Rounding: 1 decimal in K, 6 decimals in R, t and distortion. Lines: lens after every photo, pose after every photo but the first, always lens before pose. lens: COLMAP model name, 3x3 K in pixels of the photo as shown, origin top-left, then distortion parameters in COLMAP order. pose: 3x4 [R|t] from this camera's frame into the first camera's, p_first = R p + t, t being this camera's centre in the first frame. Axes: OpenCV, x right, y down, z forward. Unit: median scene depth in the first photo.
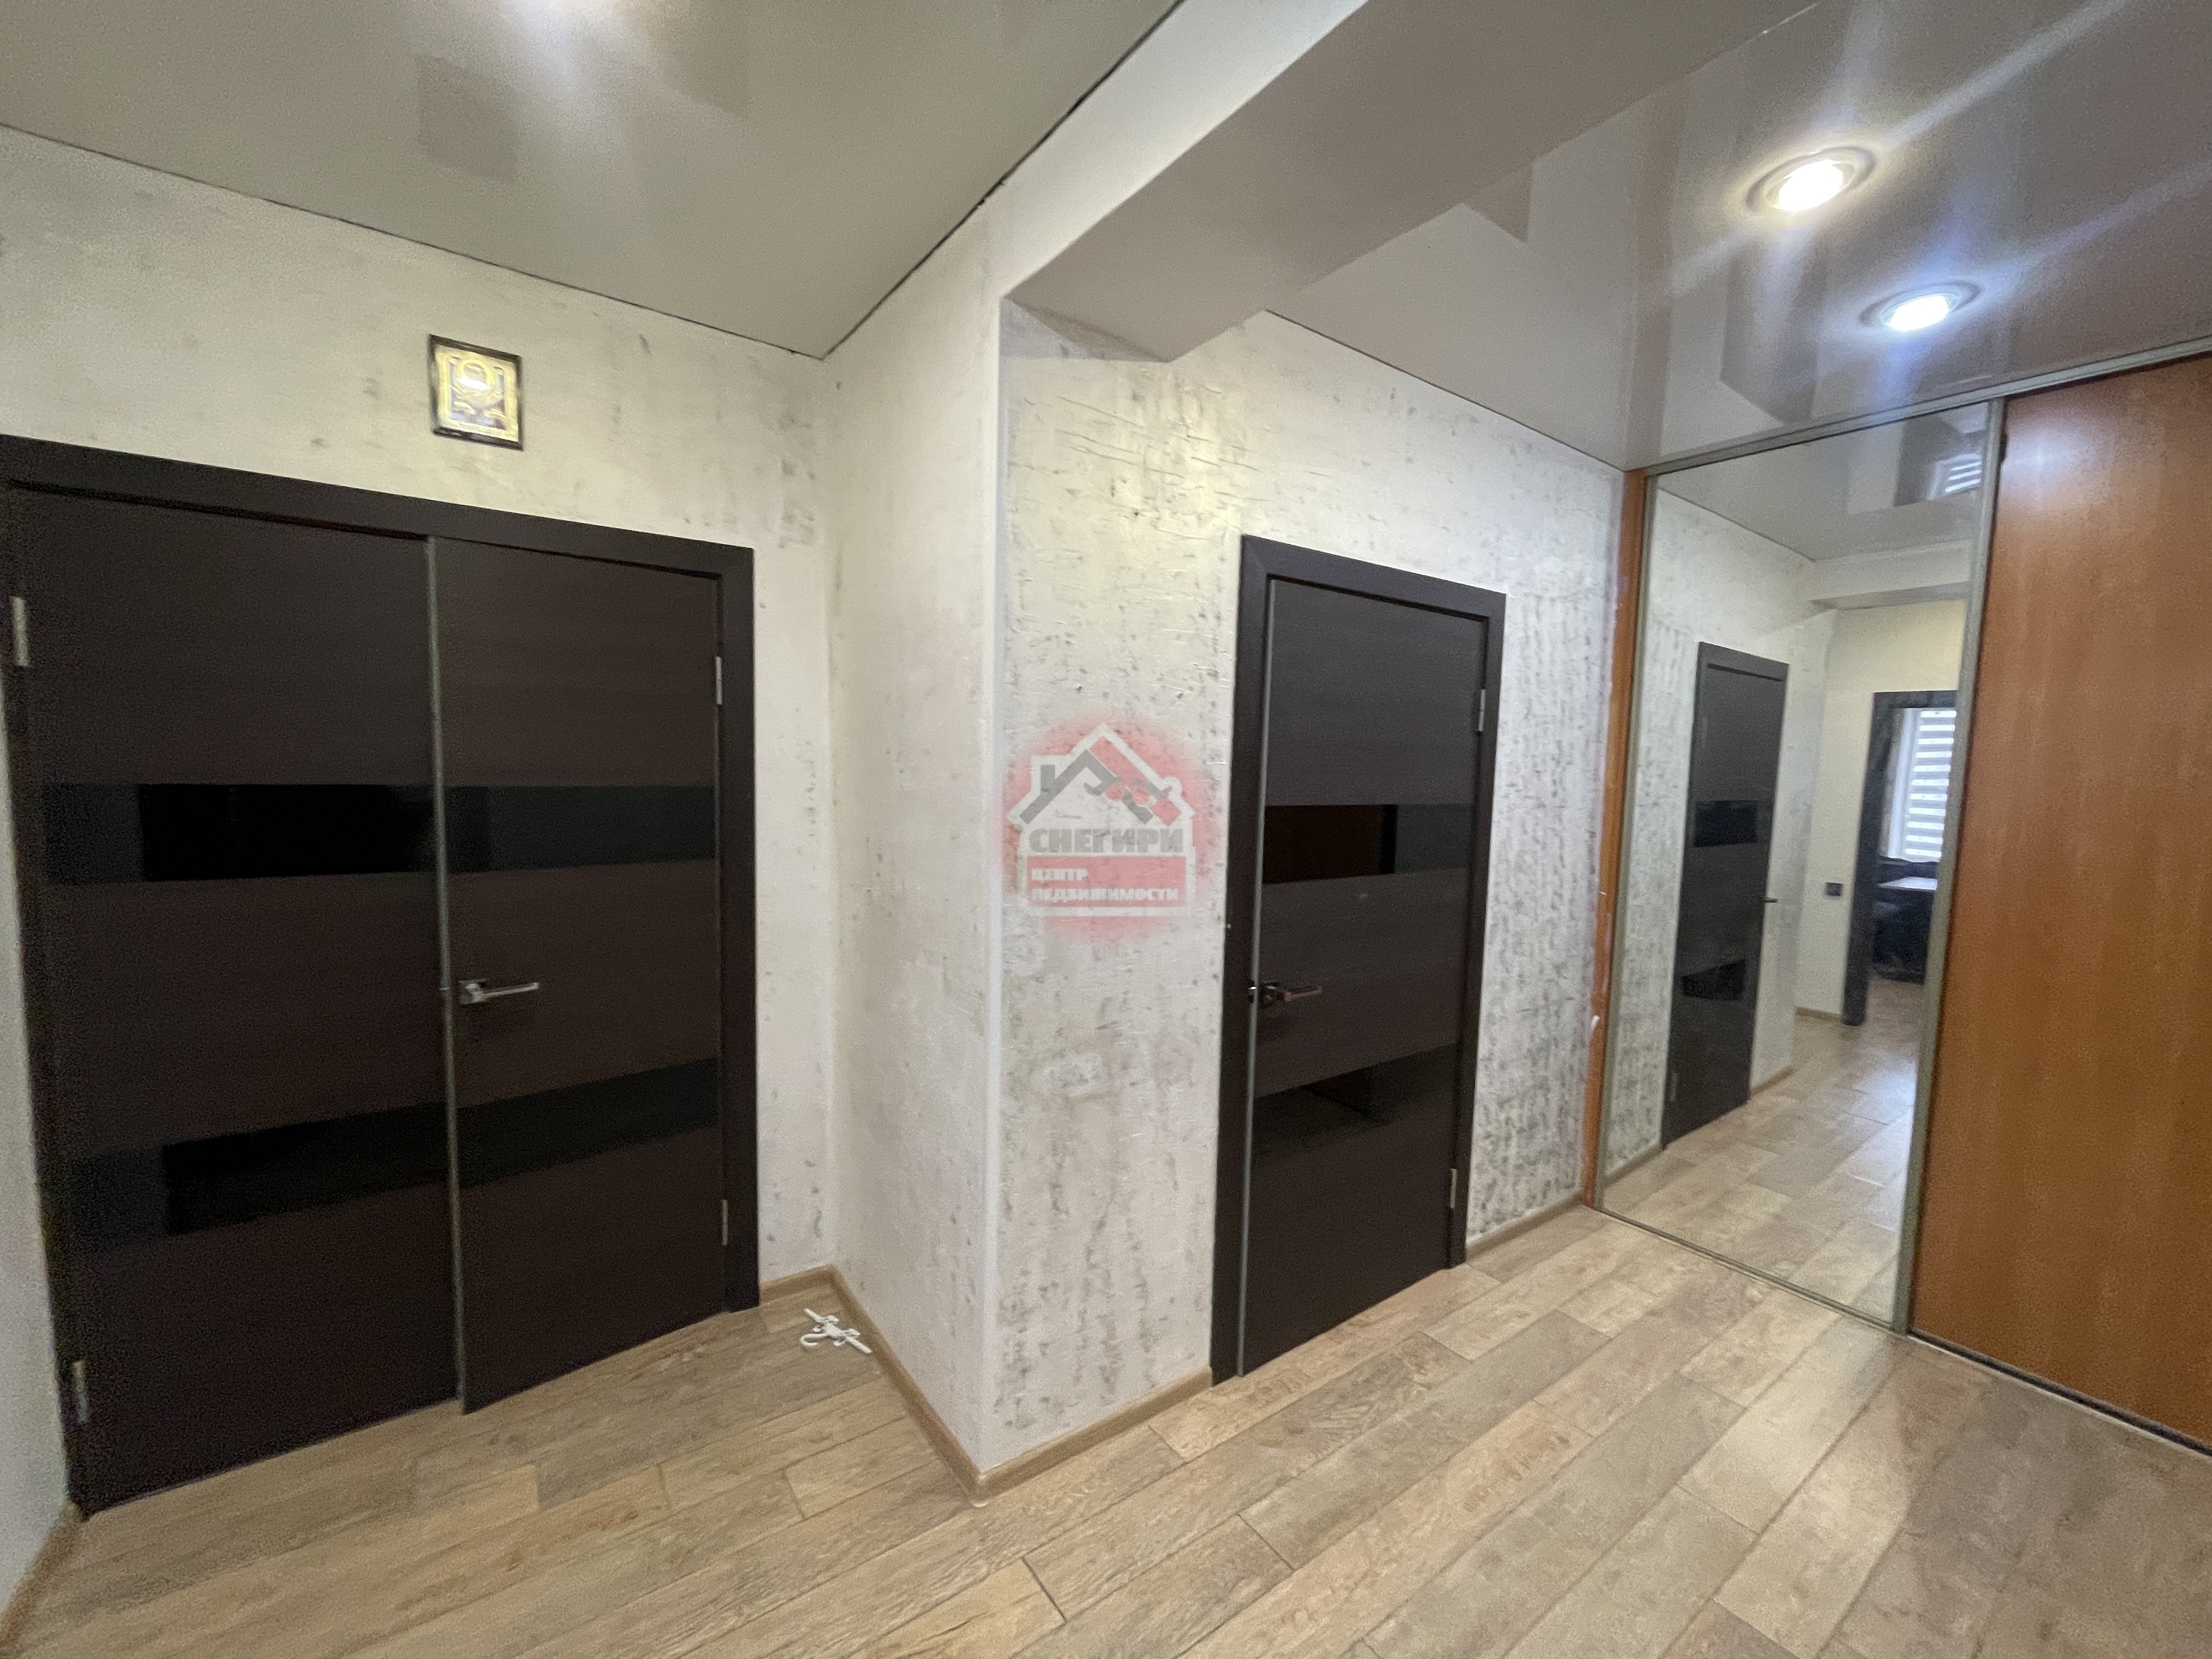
lens RADIAL K [[889.9, 0, 1098.7], [0, 889.9, 832.3], [0, 0, 1]] dist [-0.003417, 0.000770]
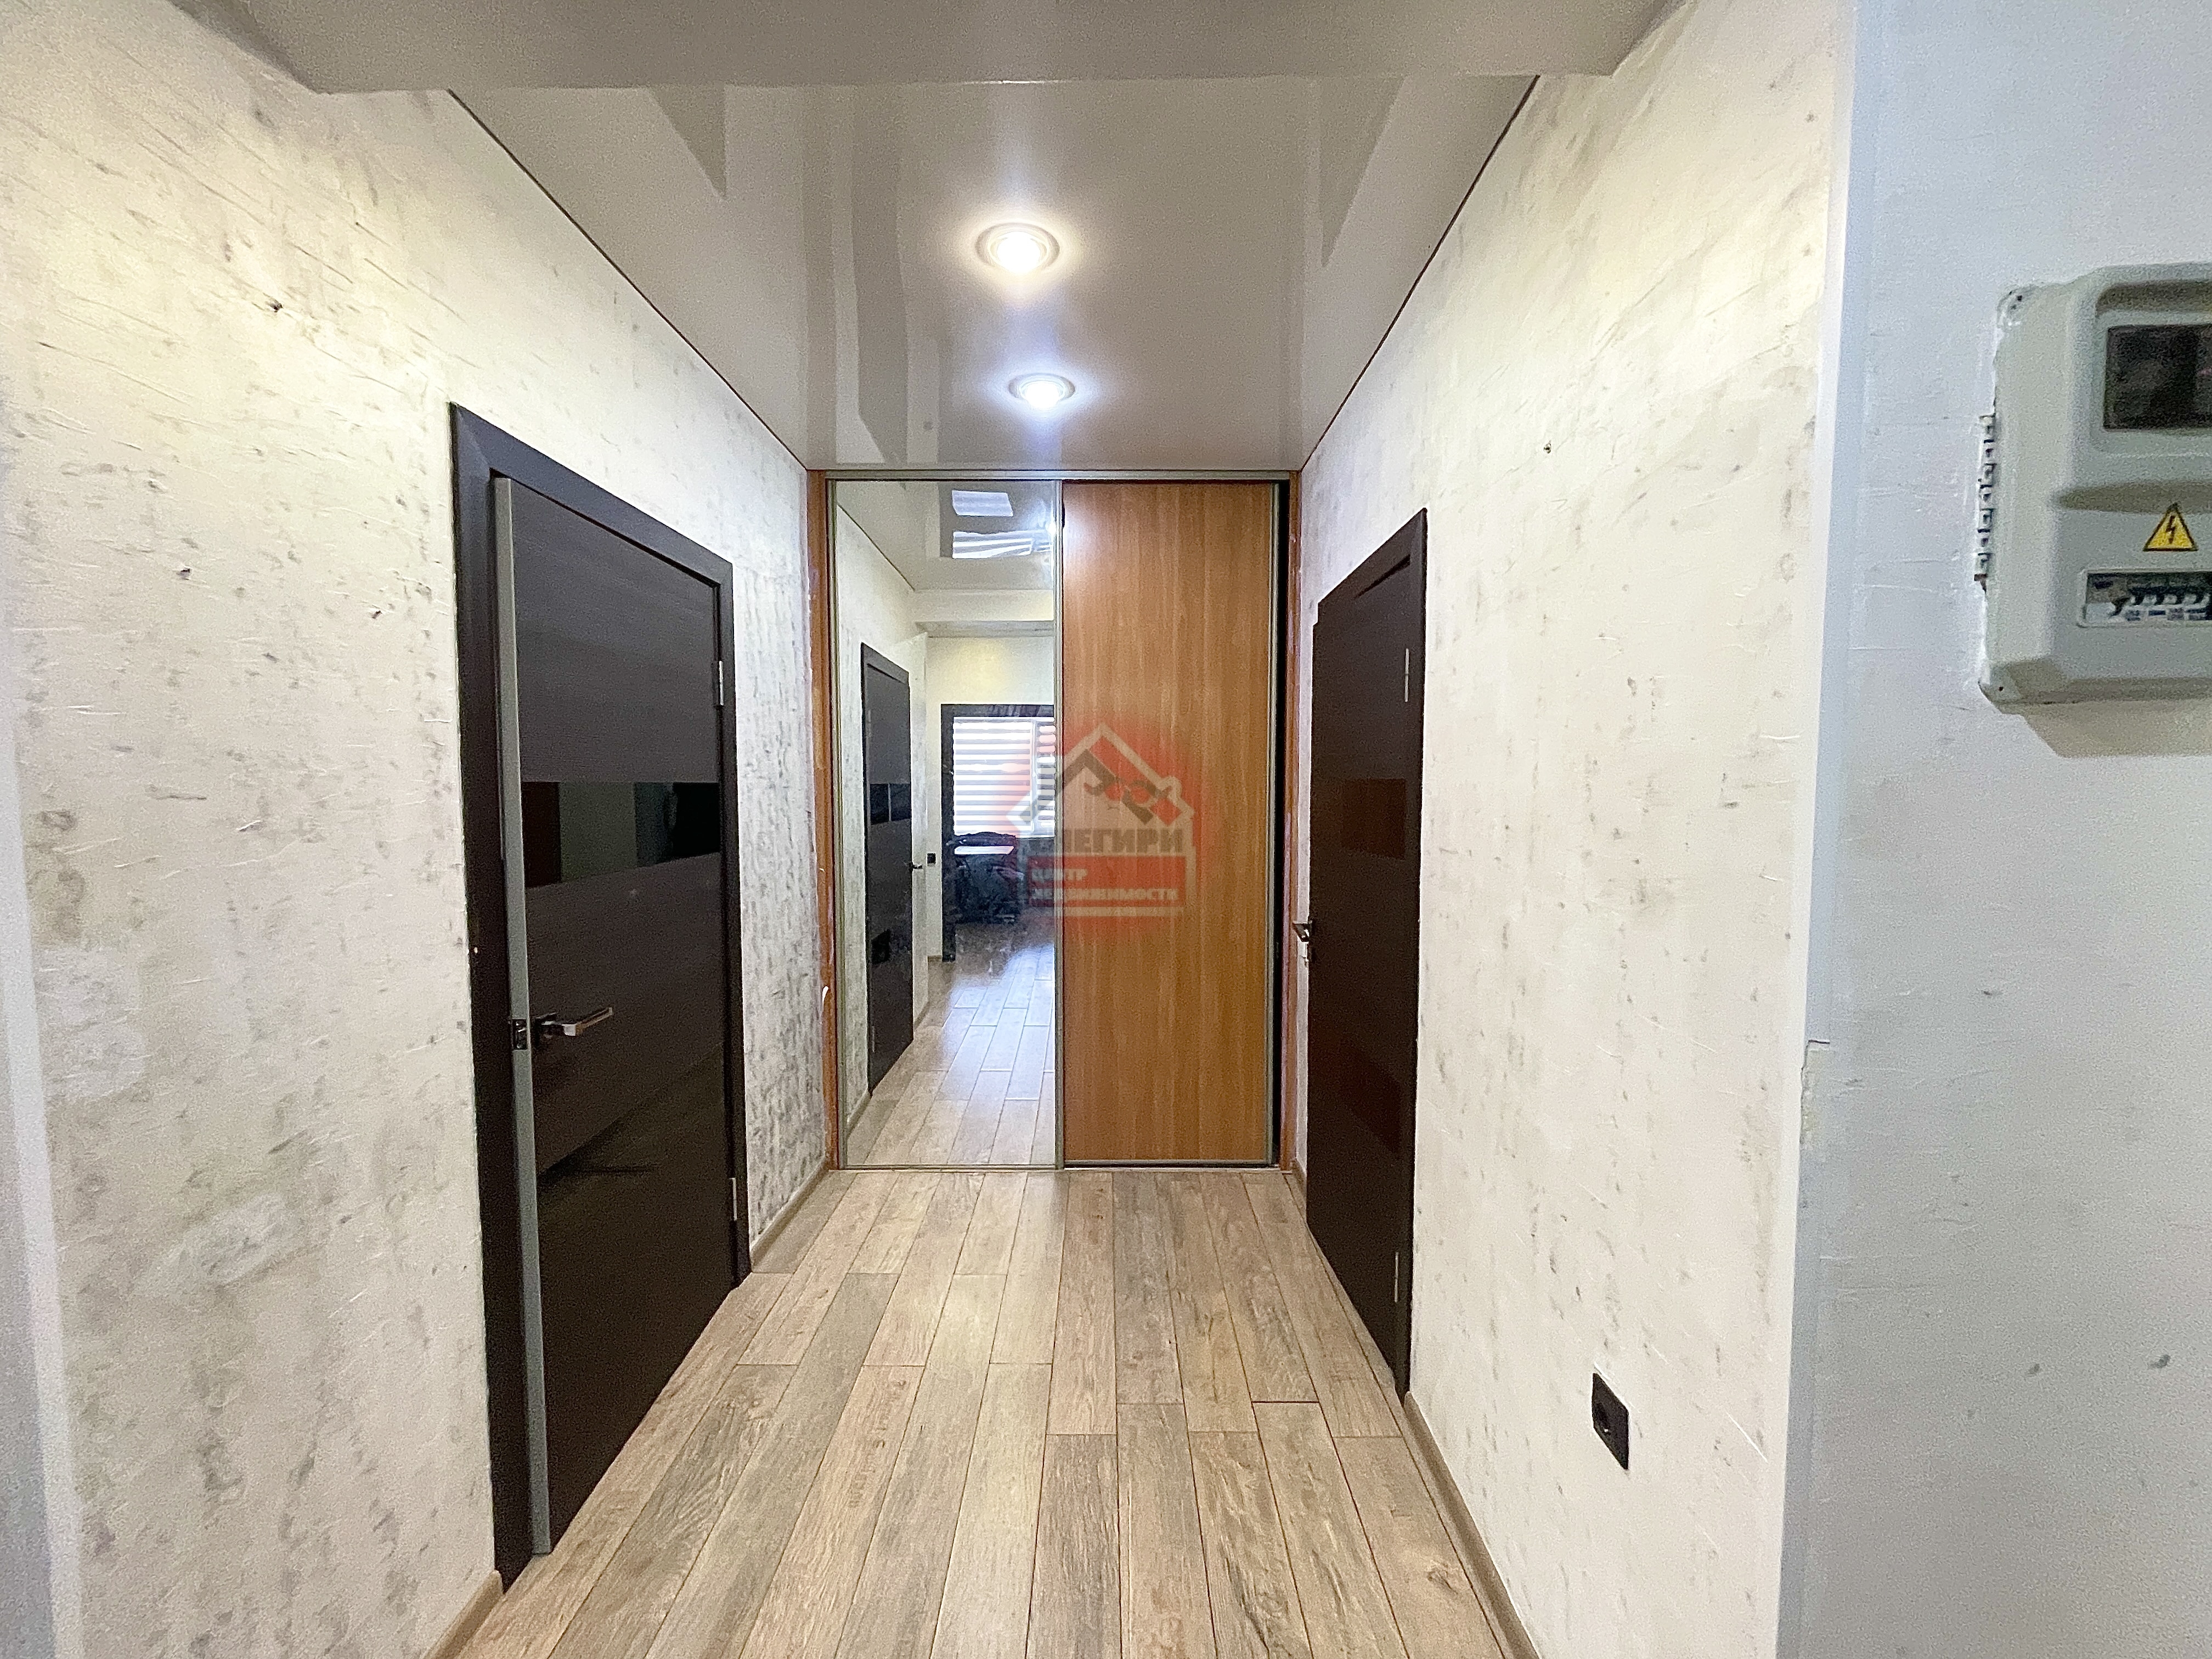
lens RADIAL K [[889.9, 0, 1101.3], [0, 889.9, 833.9], [0, 0, 1]] dist [-0.003417, 0.000770]
pose [[0.585427, -0.072306, 0.807494, -0.126559], [0.080352, 0.996286, 0.030957, 0.029613], [-0.806734, 0.046761, 0.589062, 0.163972]]
